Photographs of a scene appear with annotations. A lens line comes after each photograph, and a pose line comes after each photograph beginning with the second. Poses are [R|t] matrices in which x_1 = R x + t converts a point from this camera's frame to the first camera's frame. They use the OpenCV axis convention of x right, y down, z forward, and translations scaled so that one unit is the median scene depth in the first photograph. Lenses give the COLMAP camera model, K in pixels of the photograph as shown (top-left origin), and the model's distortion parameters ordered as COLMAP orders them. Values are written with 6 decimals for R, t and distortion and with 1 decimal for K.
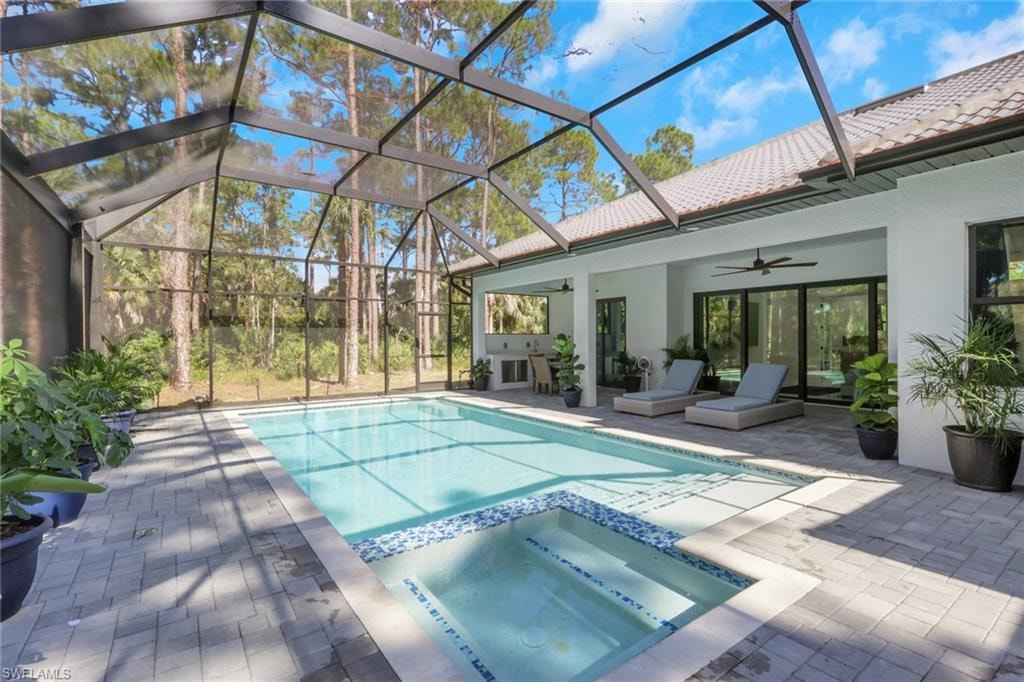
lens RADIAL K [[470.5, 0, 512.0], [0, 470.5, 341.0], [0, 0, 1]] dist [0.005342, 0.000205]
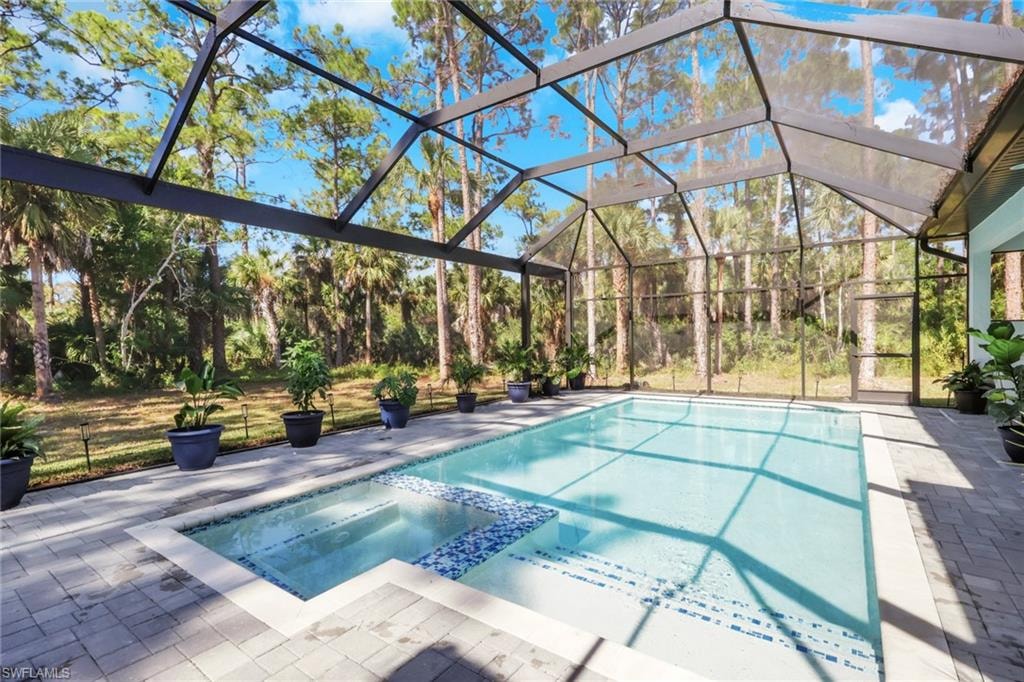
lens RADIAL K [[470.5, 0, 512.0], [0, 470.5, 341.0], [0, 0, 1]] dist [0.005342, 0.000205]
pose [[0.319389, 0.005224, -0.947609, 1.133191], [0.011373, 0.999892, 0.009345, -0.007824], [0.947555, -0.013762, 0.319295, 0.810234]]
